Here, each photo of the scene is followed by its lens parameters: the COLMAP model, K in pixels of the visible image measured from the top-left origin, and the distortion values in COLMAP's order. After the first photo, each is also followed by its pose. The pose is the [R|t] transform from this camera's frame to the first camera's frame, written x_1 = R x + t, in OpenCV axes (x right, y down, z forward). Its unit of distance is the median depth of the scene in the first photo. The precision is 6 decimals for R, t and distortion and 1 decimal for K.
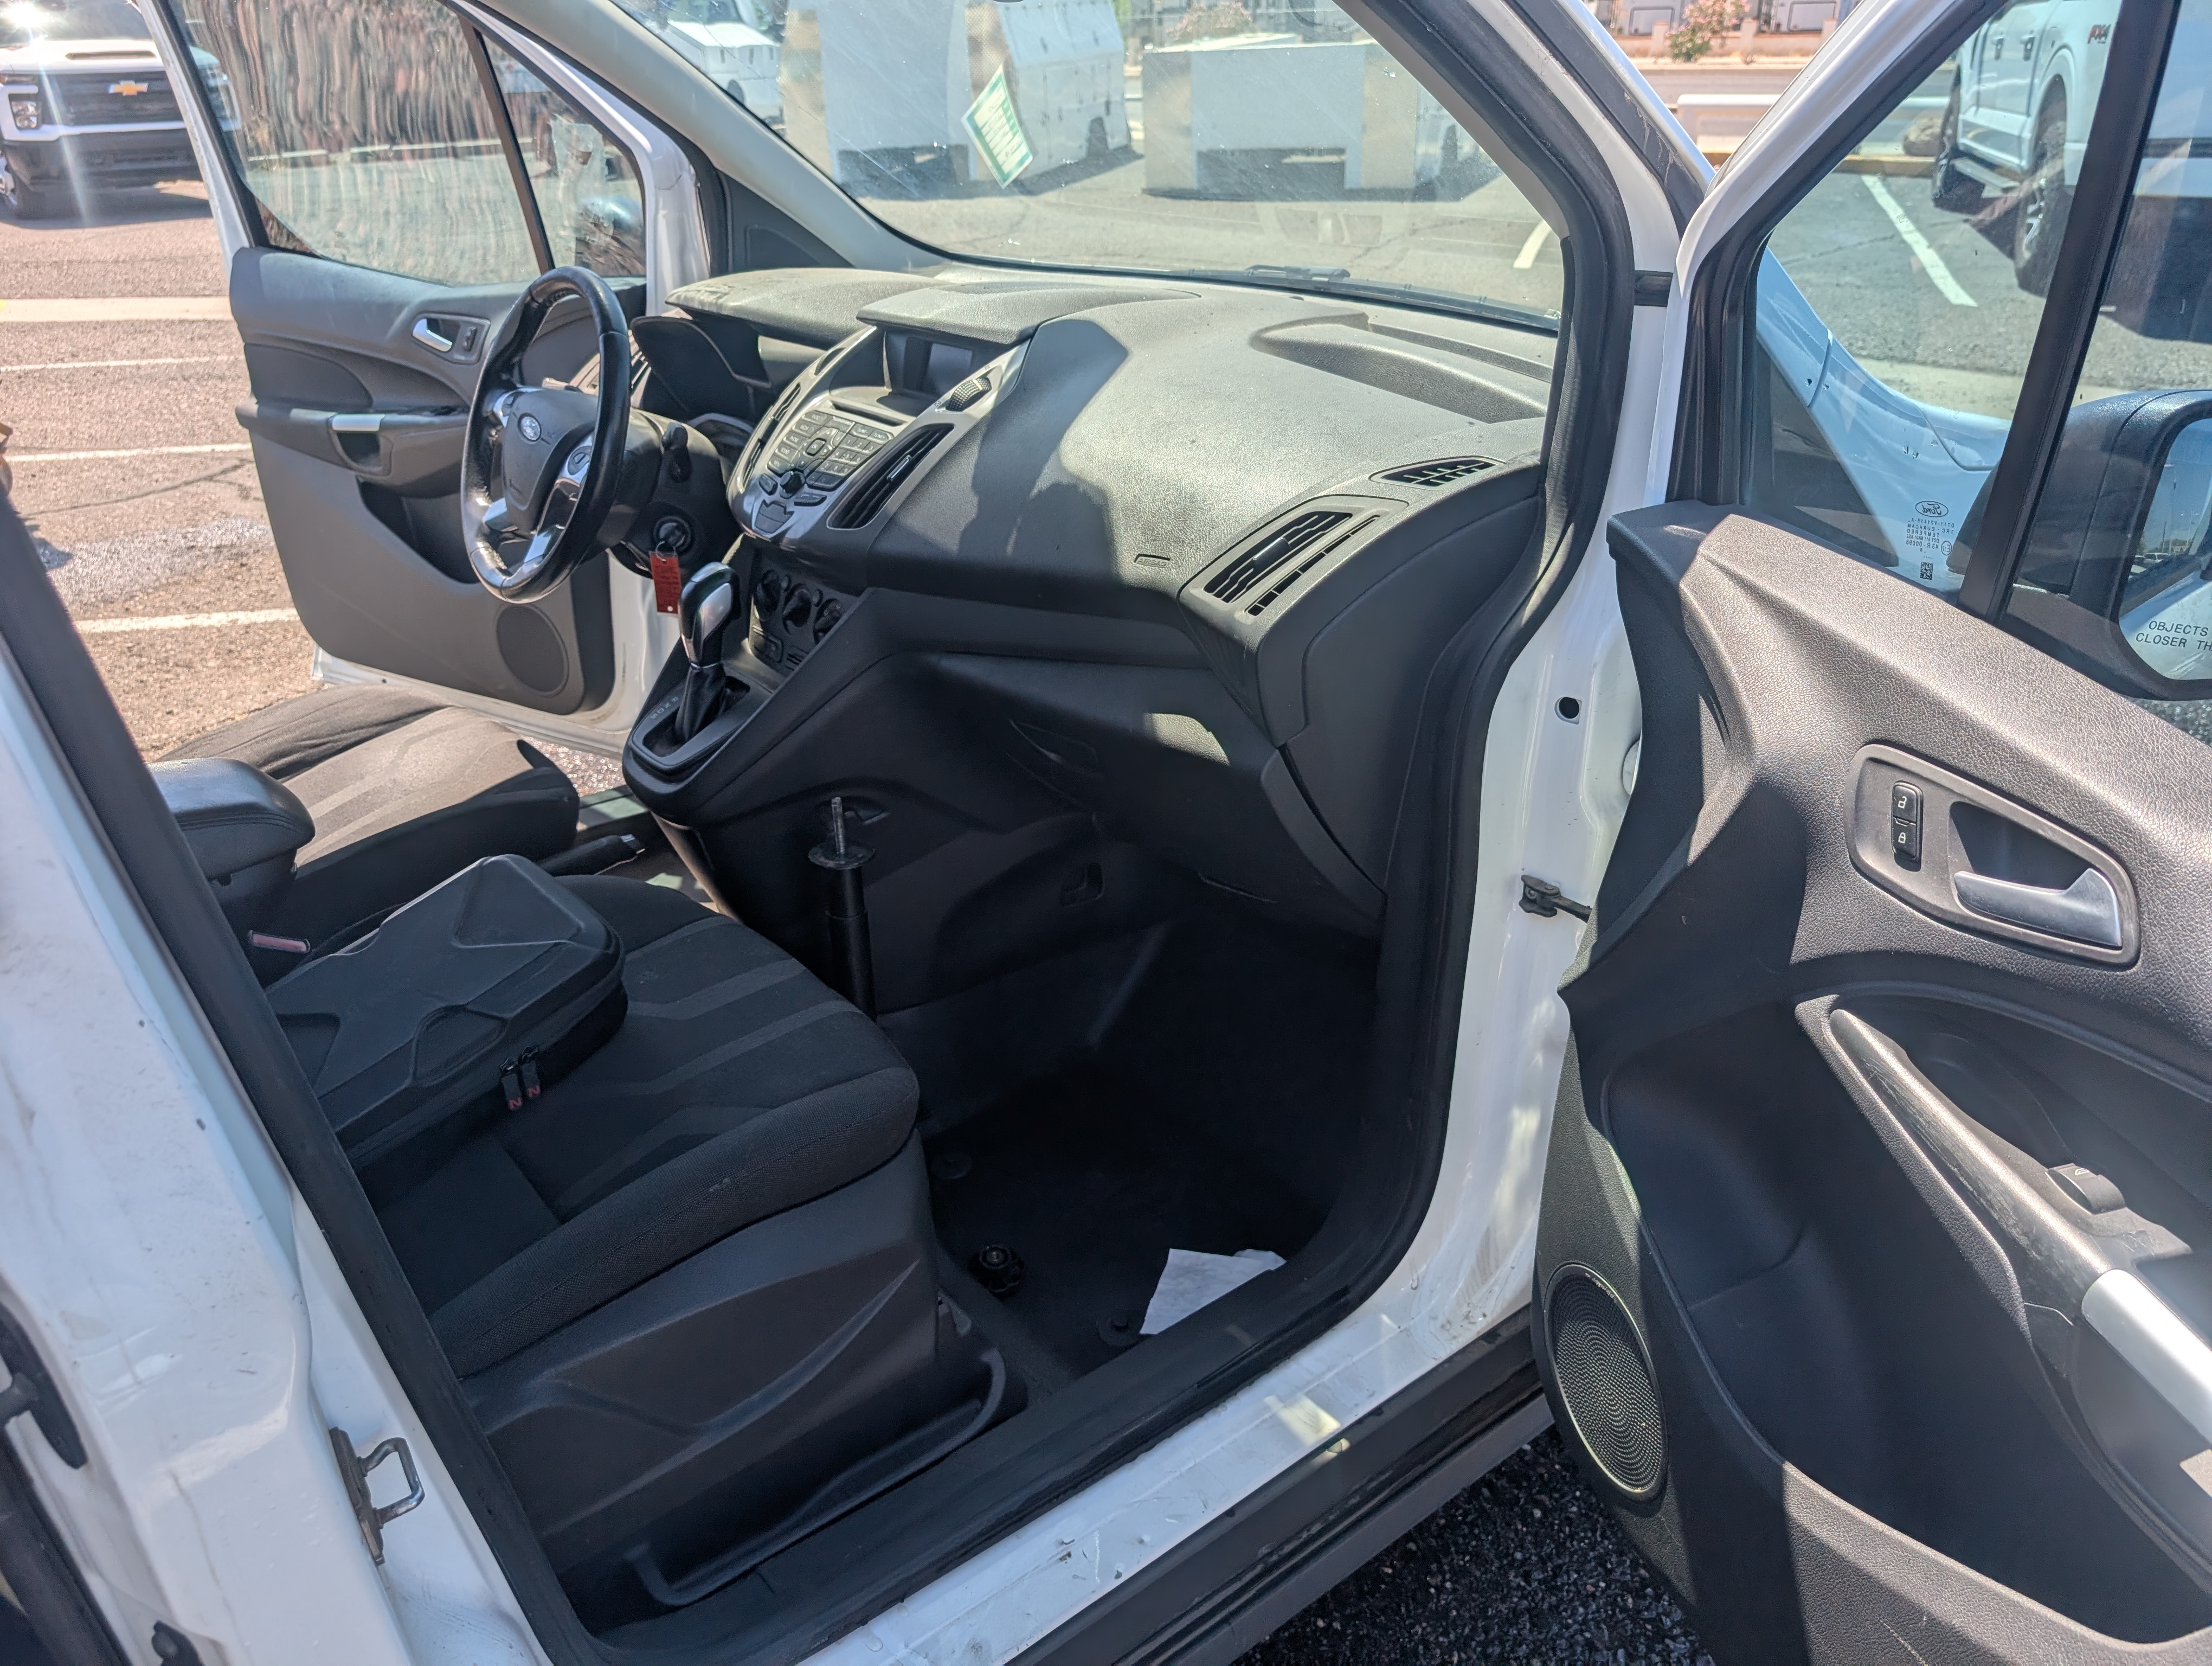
lens RADIAL K [[1593.8, 0, 1100.1], [0, 1593.8, 850.1], [0, 0, 1]] dist [0.015589, -0.015231]
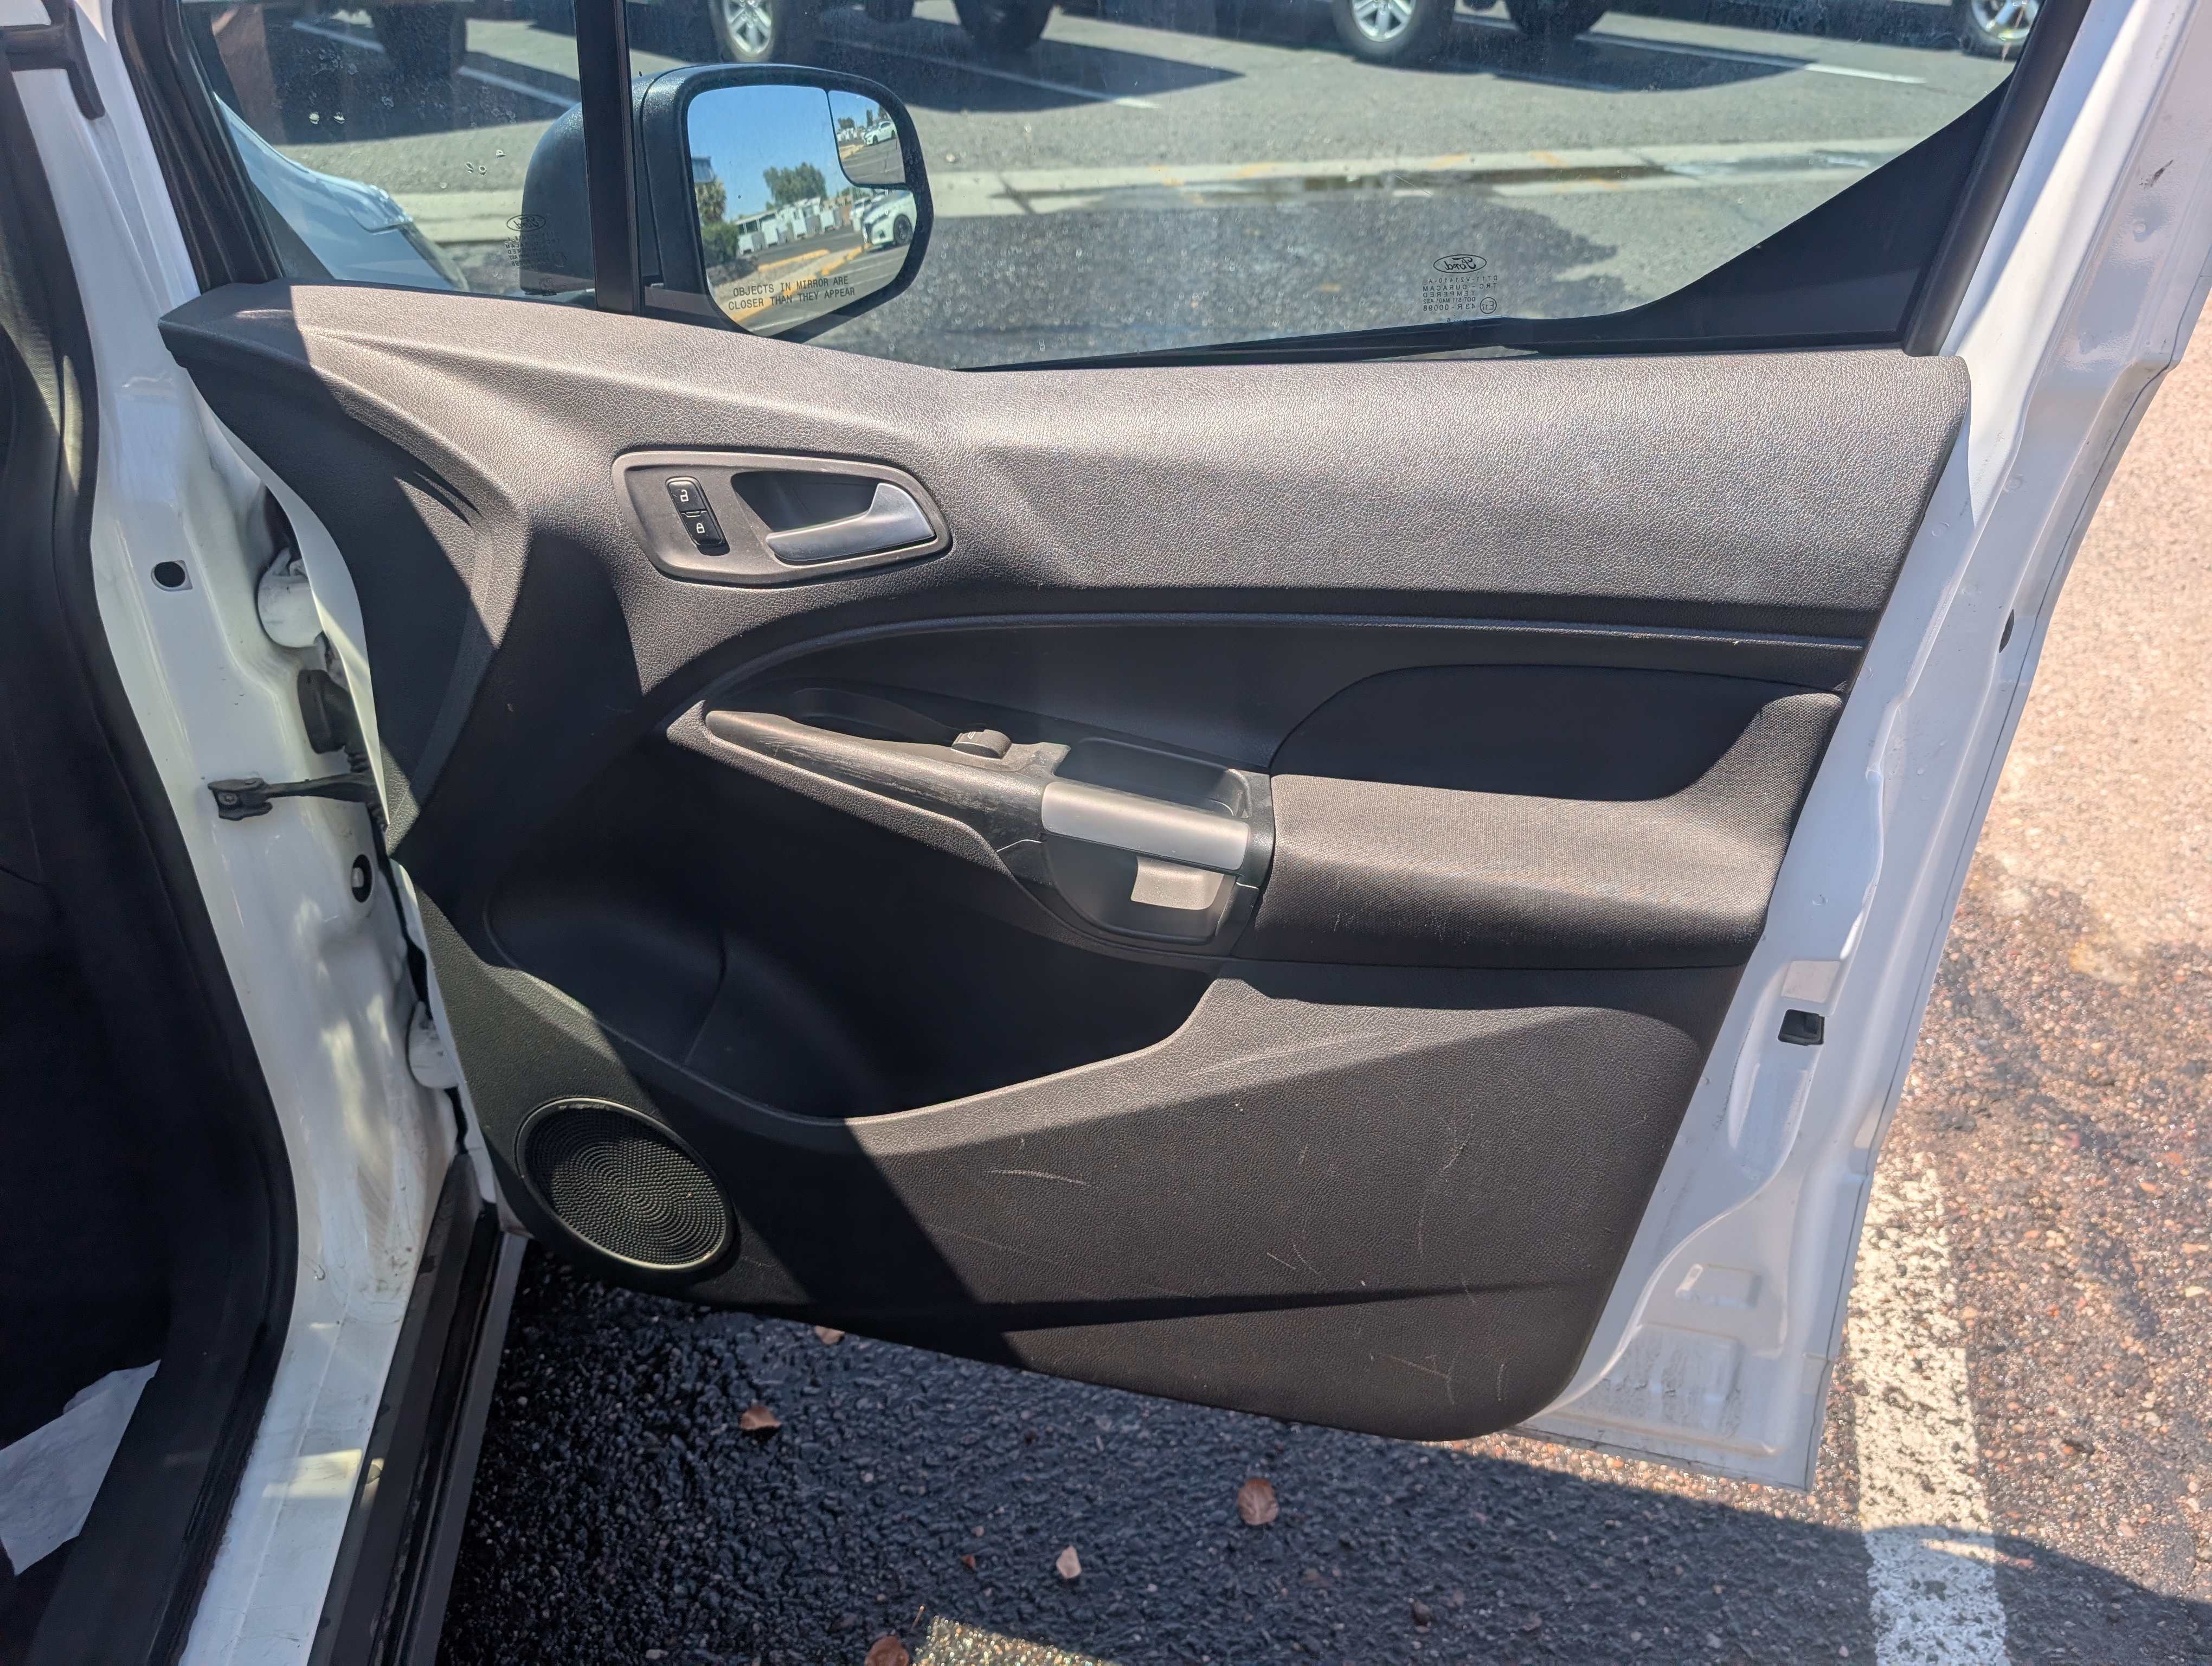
lens RADIAL K [[1593.8, 0, 1116.8], [0, 1593.8, 830.7], [0, 0, 1]] dist [0.015589, -0.015231]
pose [[0.505652, -0.443293, 0.740140, -0.122077], [0.382507, 0.884161, 0.268229, -0.005032], [-0.773307, 0.147478, 0.616641, 0.109849]]
